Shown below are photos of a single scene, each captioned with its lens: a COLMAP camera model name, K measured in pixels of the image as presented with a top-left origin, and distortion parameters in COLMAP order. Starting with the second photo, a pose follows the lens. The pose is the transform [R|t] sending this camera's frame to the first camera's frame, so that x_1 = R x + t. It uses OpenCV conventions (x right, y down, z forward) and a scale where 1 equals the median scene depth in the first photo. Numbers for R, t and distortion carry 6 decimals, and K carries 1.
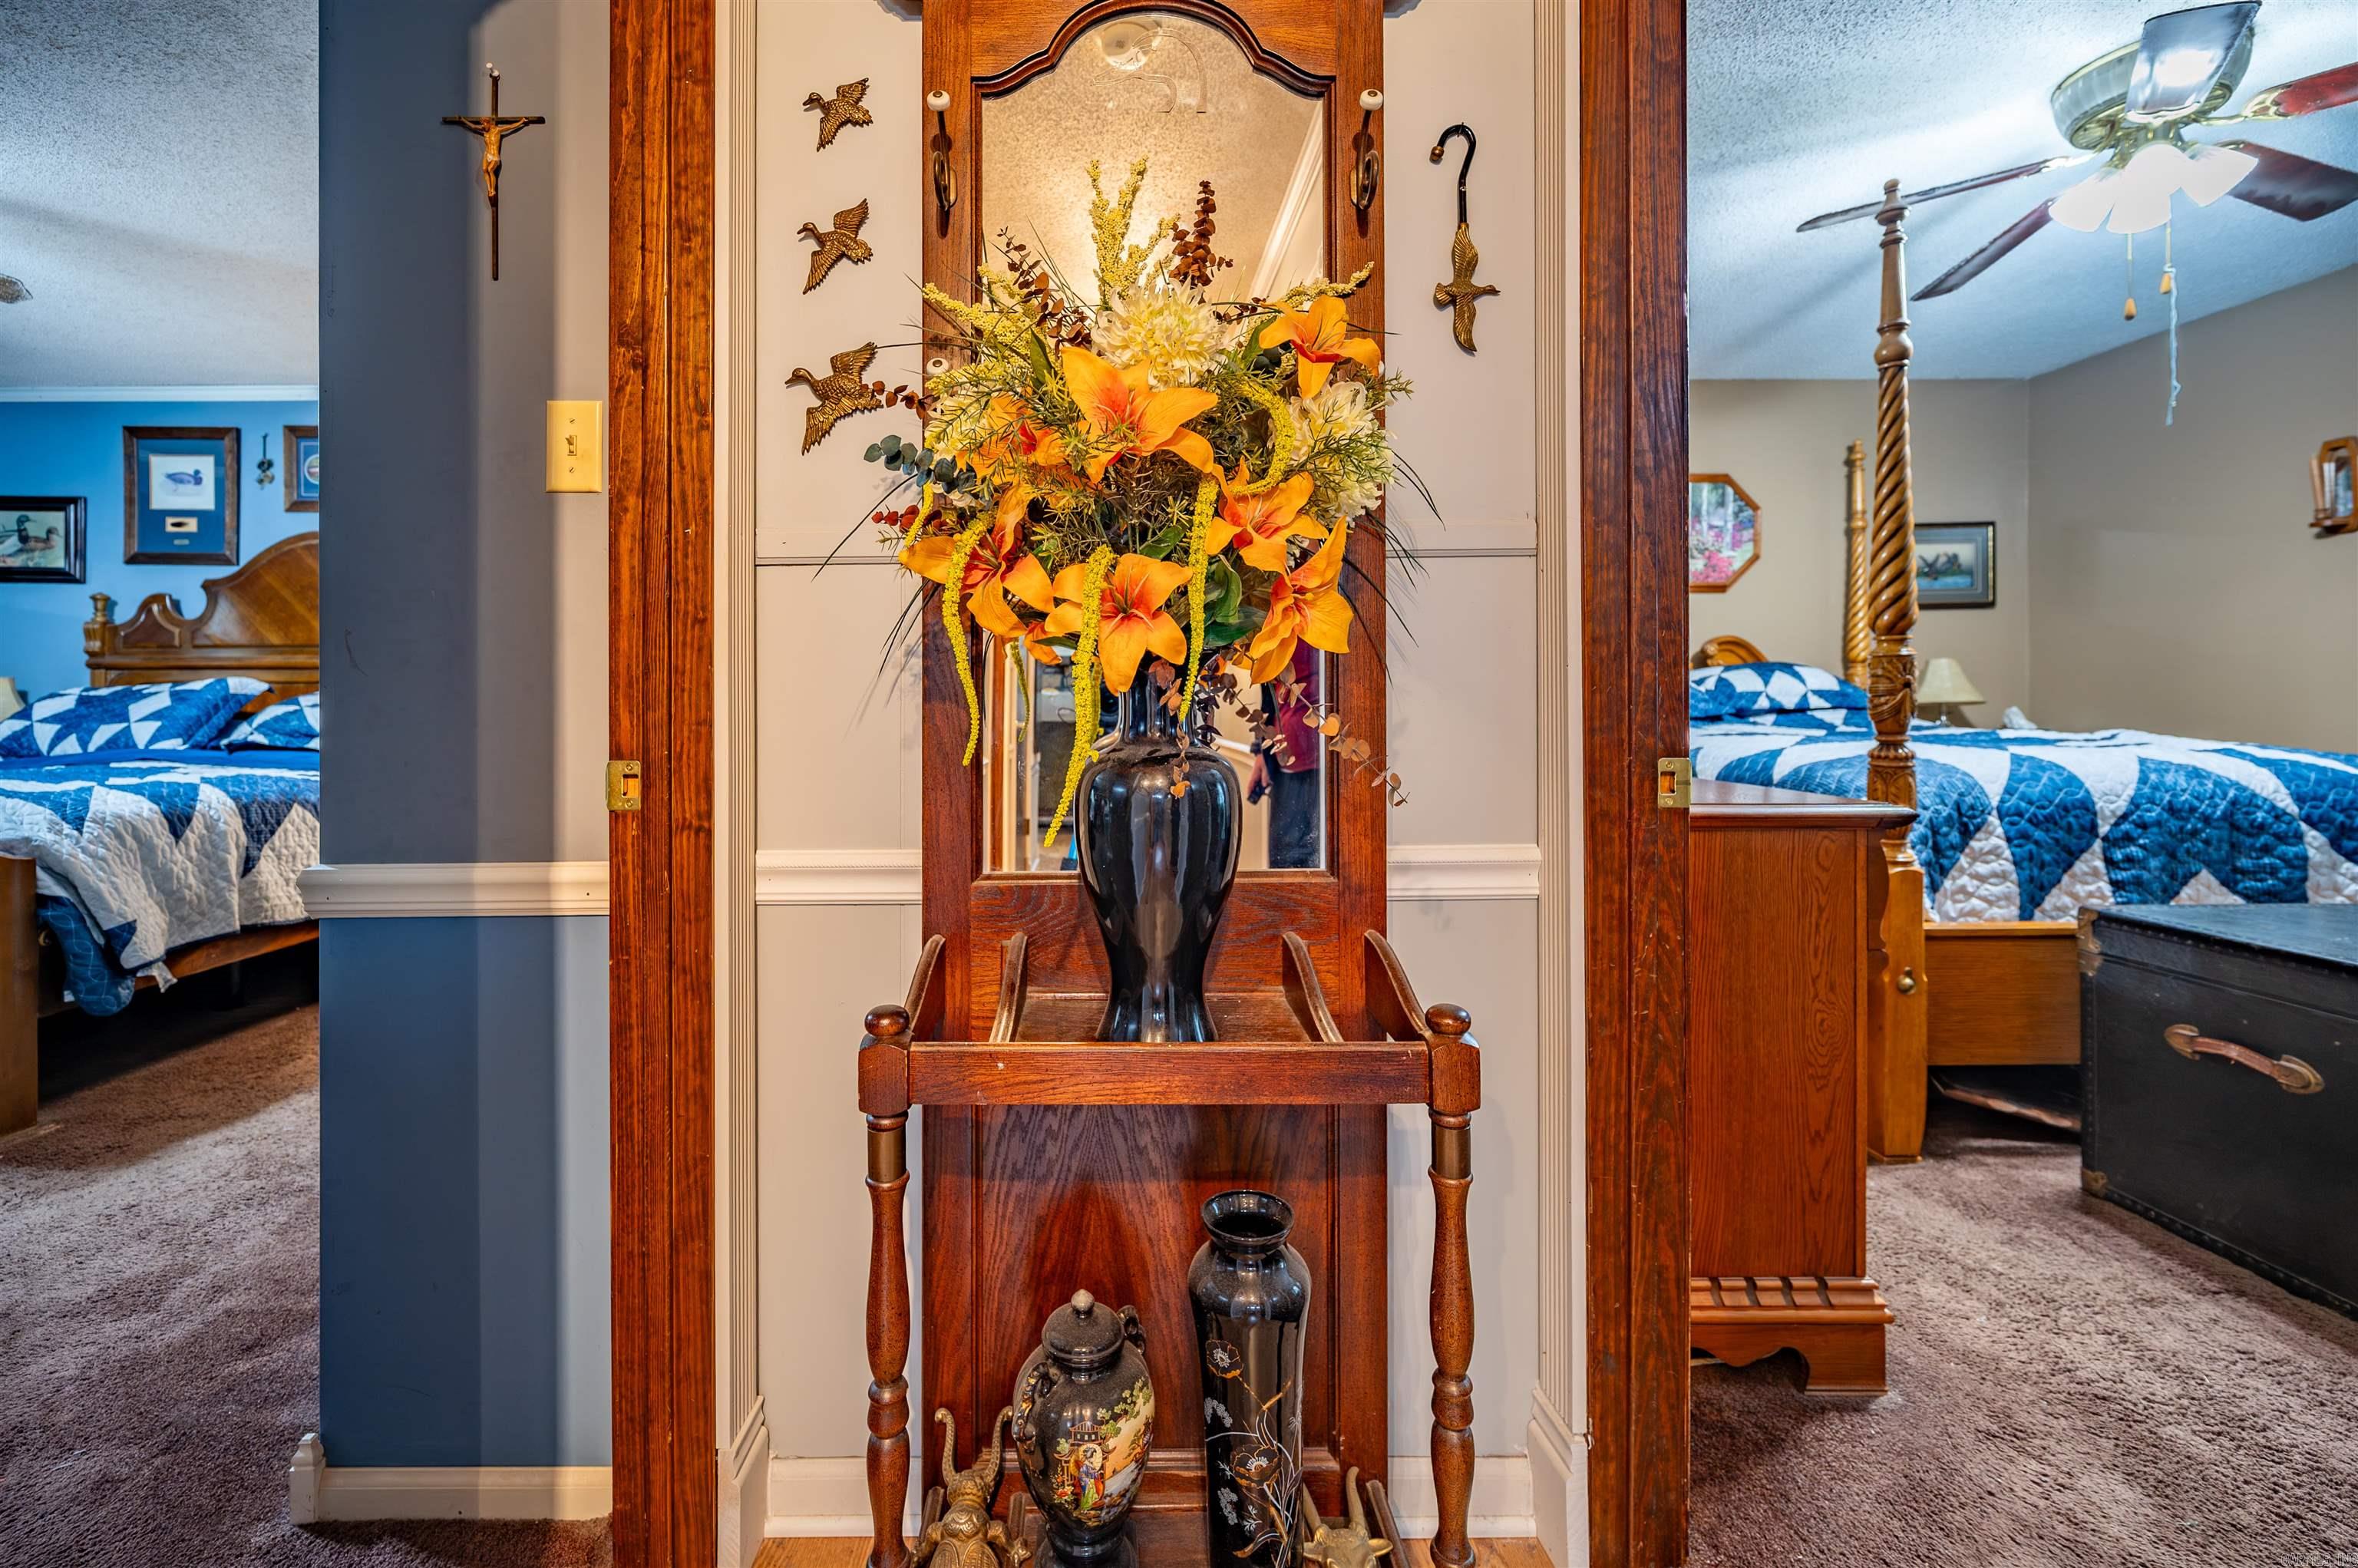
lens RADIAL K [[932.1, 0, 1167.9], [0, 932.1, 696.4], [0, 0, 1]] dist [-0.000260, 0.000048]
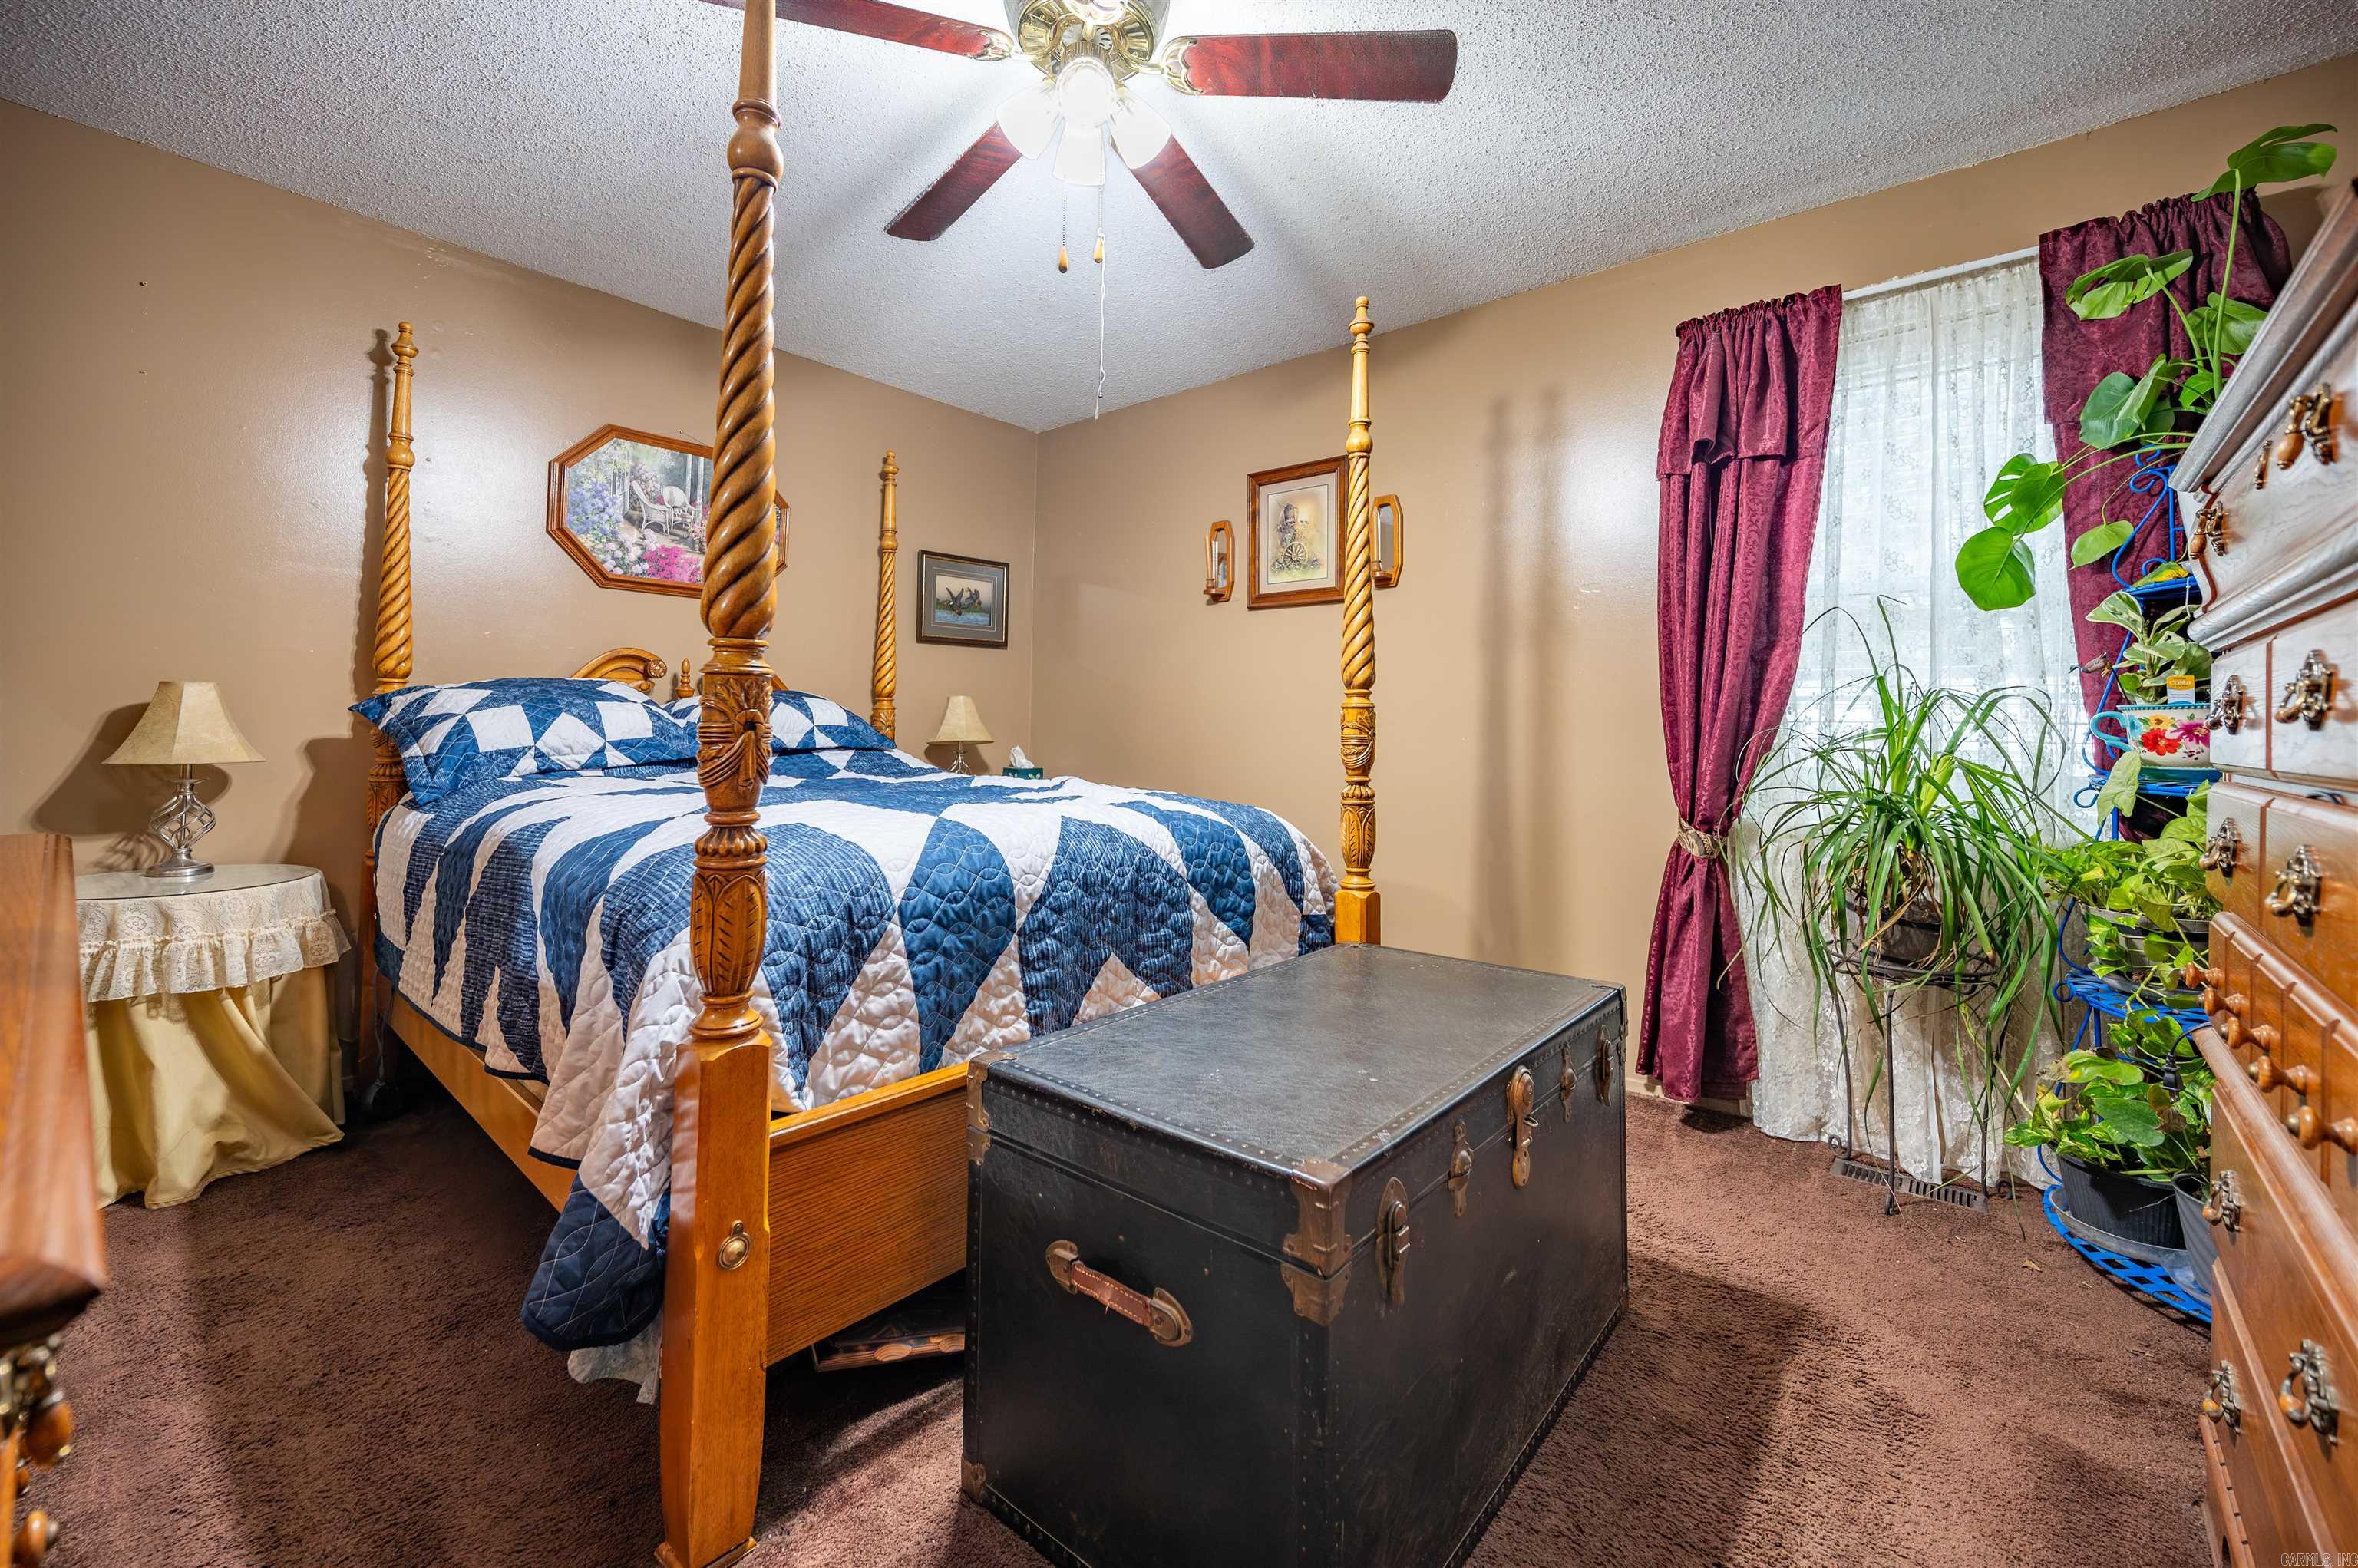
lens RADIAL K [[924.6, 0, 1171.5], [0, 924.6, 743.0], [0, 0, 1]] dist [-0.000018, 0.000014]
pose [[0.659235, 0.004728, 0.751922, 0.517518], [-0.018704, 0.999774, 0.010112, -0.011268], [-0.751704, -0.020730, 0.659175, 0.413709]]
